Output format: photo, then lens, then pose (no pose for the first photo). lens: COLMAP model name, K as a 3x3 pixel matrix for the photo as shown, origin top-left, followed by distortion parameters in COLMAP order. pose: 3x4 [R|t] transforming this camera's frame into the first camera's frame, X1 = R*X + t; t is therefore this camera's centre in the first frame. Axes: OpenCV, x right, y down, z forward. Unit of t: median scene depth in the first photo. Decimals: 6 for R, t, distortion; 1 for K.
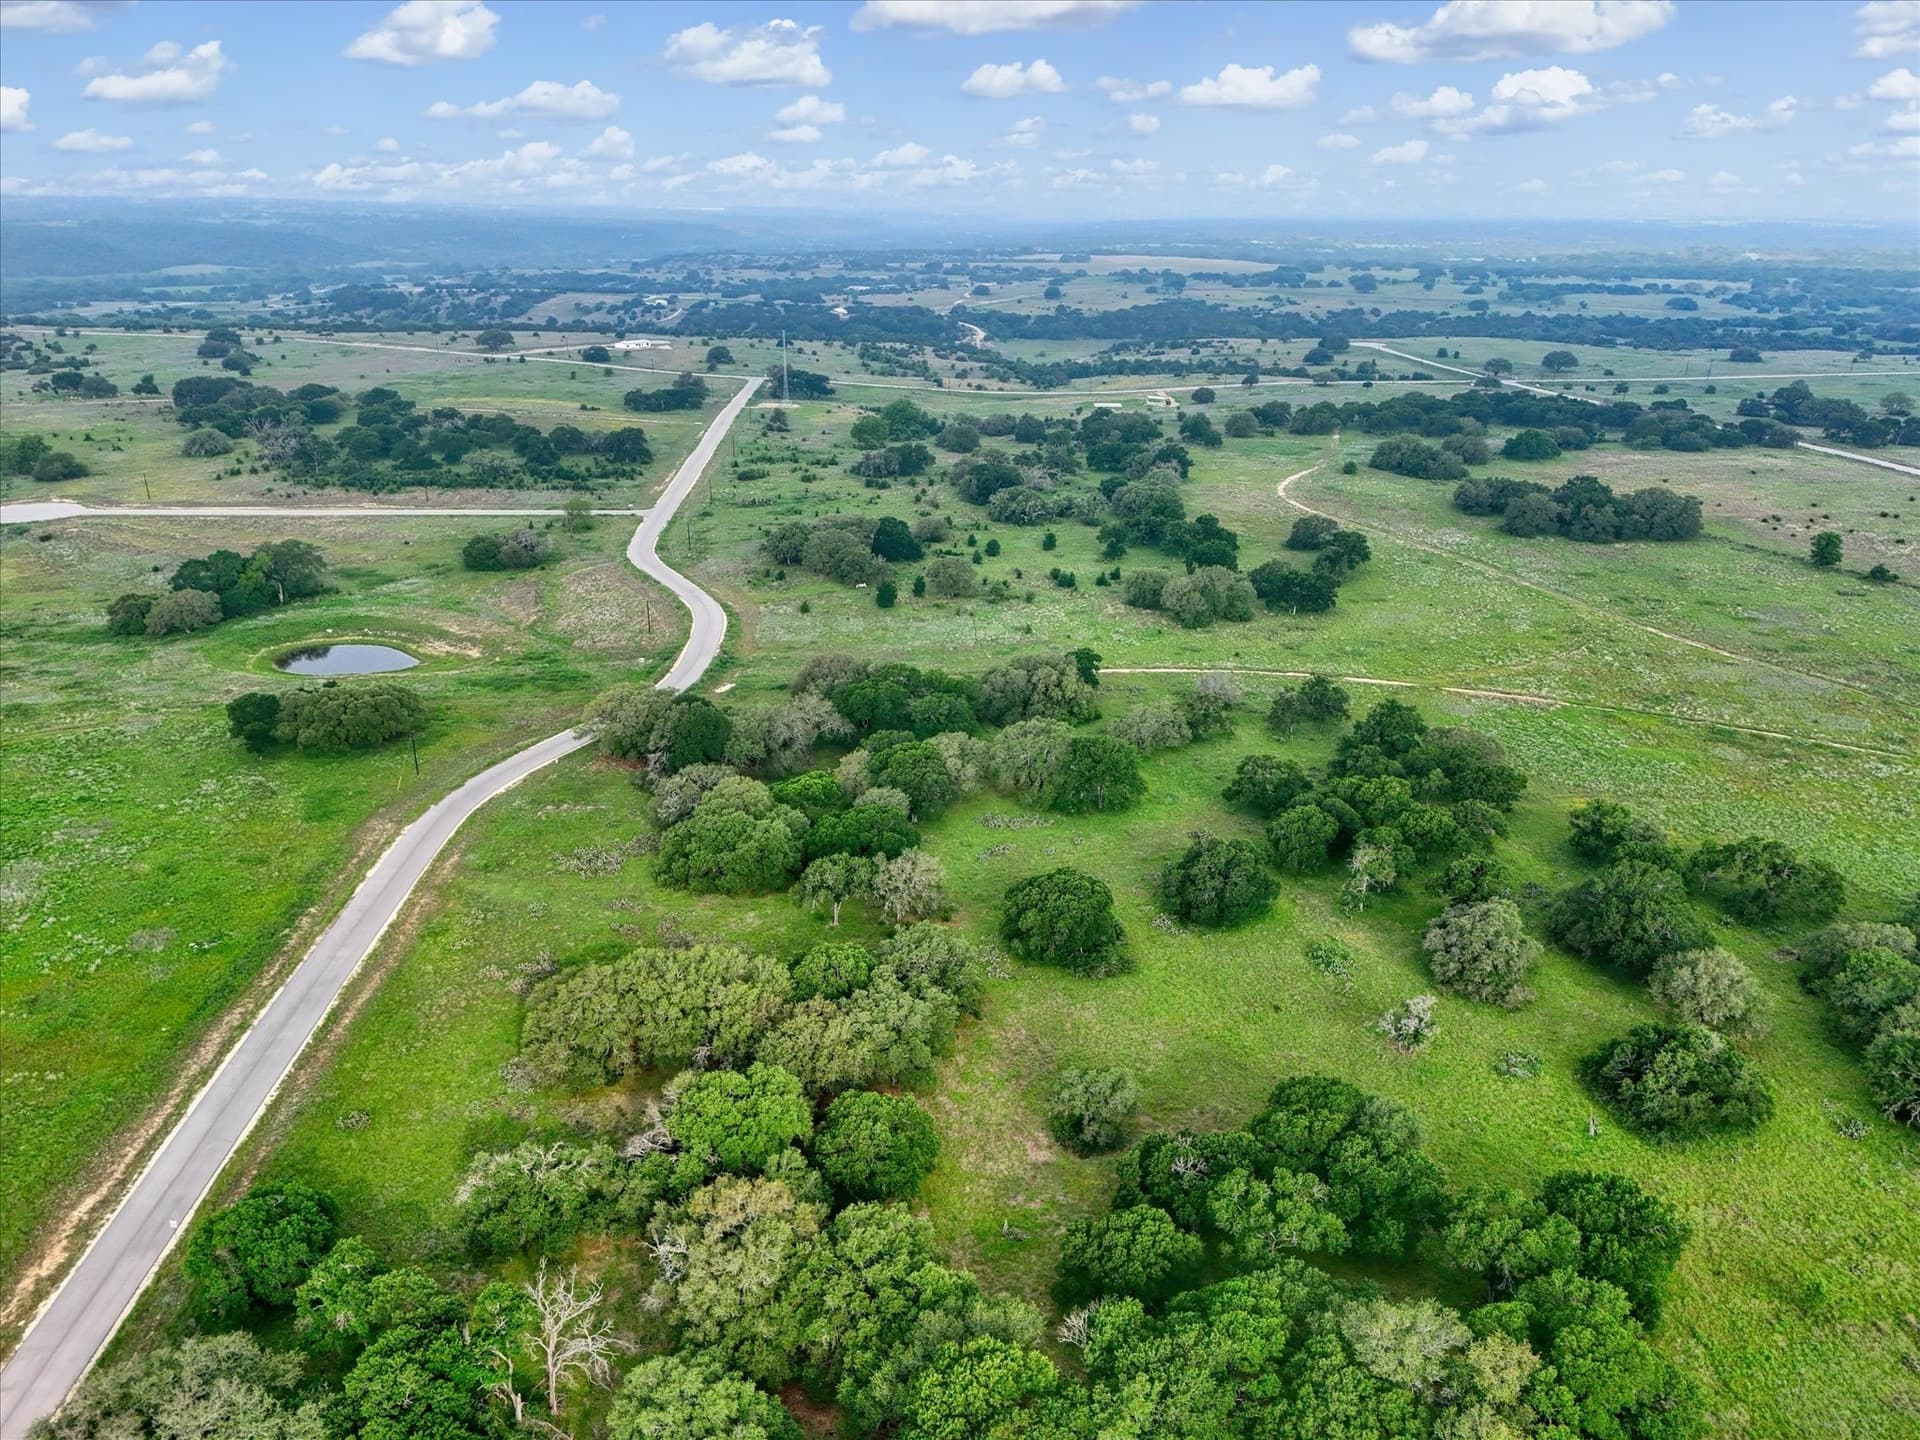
lens RADIAL K [[1408.6, 0, 961.9], [0, 1408.6, 724.4], [0, 0, 1]] dist [0.073874, -0.058634]
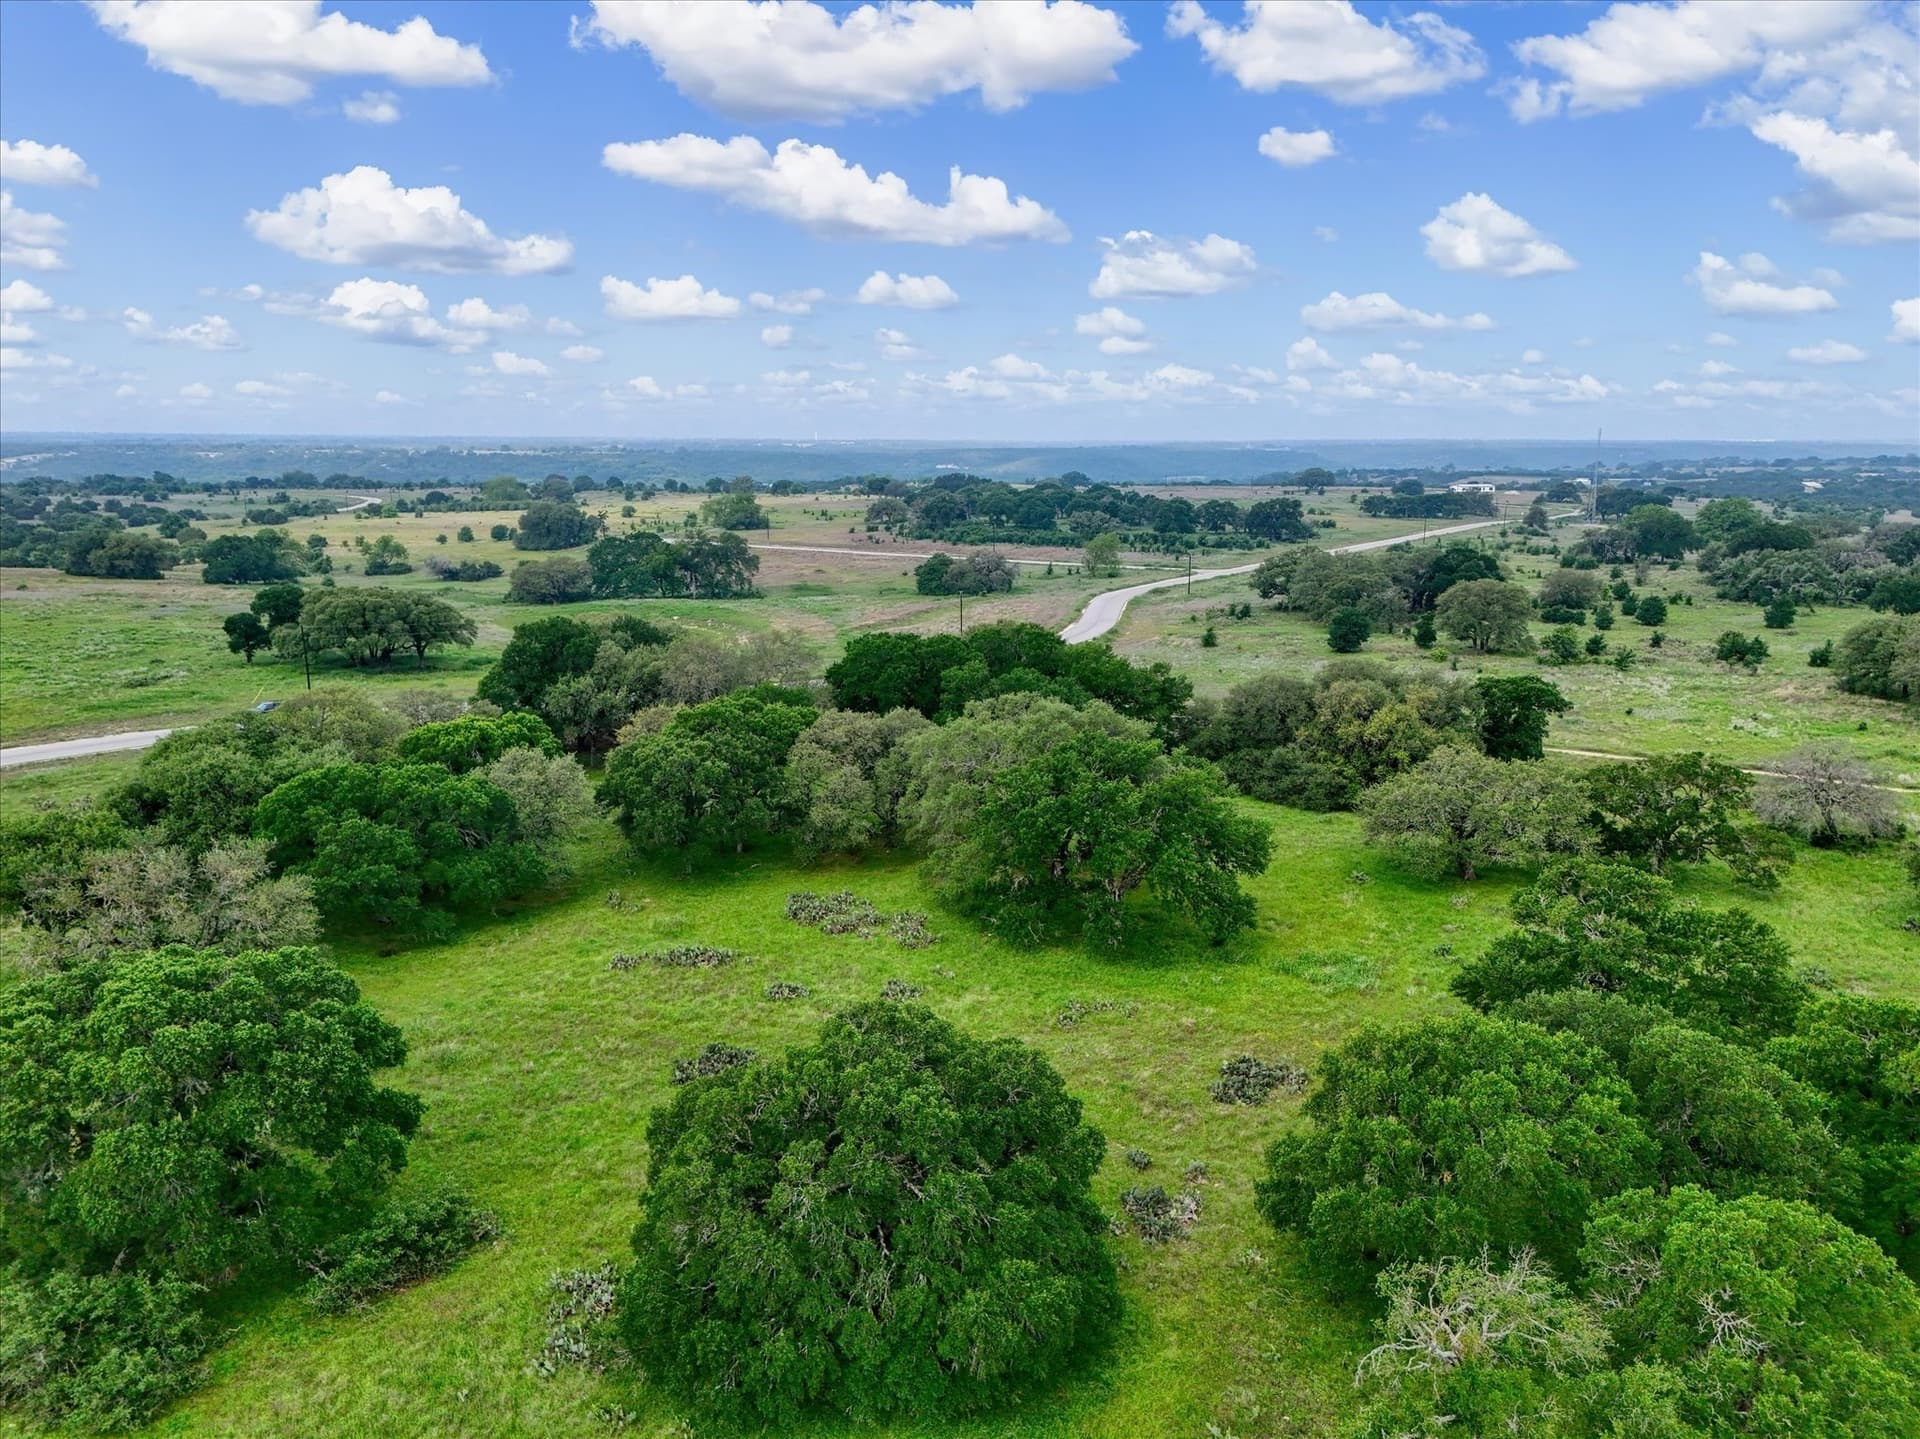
lens RADIAL K [[1408.6, 0, 961.9], [0, 1408.6, 723.9], [0, 0, 1]] dist [0.073874, -0.058634]
pose [[0.781838, 0.113949, -0.612981, 0.103935], [-0.210957, 0.973517, -0.088099, 0.016686], [0.586708, 0.198192, 0.785171, 0.254994]]
